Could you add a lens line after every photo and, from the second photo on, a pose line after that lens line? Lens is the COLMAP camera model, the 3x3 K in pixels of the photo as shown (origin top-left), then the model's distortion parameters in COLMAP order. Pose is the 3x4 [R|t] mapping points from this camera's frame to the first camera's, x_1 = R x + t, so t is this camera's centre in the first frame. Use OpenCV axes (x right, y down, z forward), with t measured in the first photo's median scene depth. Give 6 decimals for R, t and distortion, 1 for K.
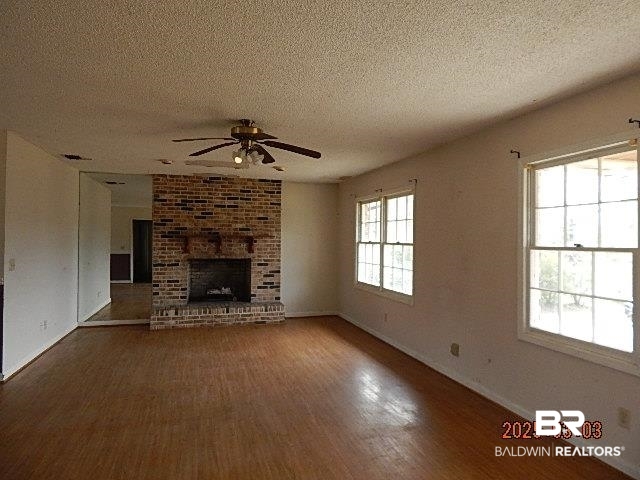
lens RADIAL K [[416.9, 0, 320.0], [0, 416.9, 240.0], [0, 0, 1]] dist [-0.003881, -0.000596]
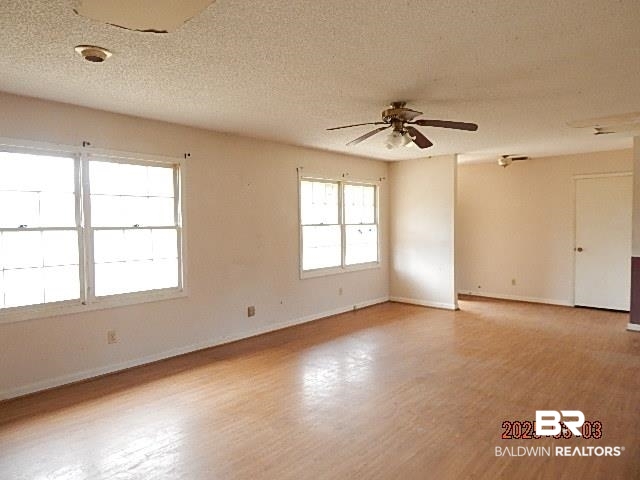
lens RADIAL K [[440.0, 0, 320.0], [0, 440.0, 240.0], [0, 0, 1]] dist [0.050345, -0.000463]
pose [[-0.533279, -0.048431, 0.844552, -0.508200], [-0.003351, 0.998473, 0.055142, -0.010538], [-0.845933, 0.026576, -0.532627, 0.890568]]
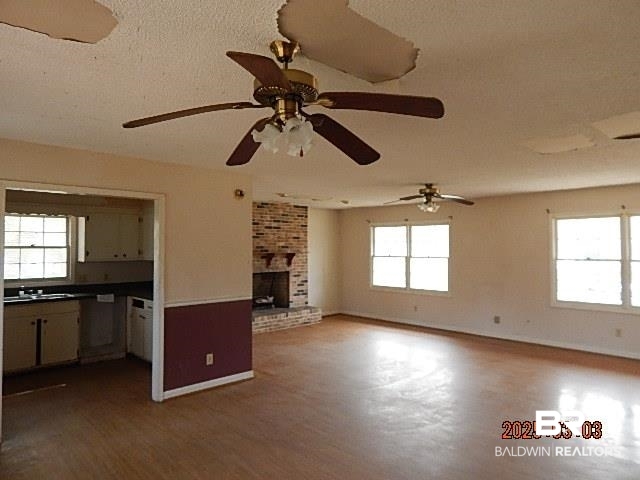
lens RADIAL K [[426.5, 0, 320.0], [0, 426.5, 240.0], [0, 0, 1]] dist [0.004052, 0.000010]
pose [[0.896682, -0.003801, 0.442659, -0.642272], [0.011819, 0.999812, -0.015357, -0.025762], [-0.442517, 0.019002, 0.896559, -0.144590]]
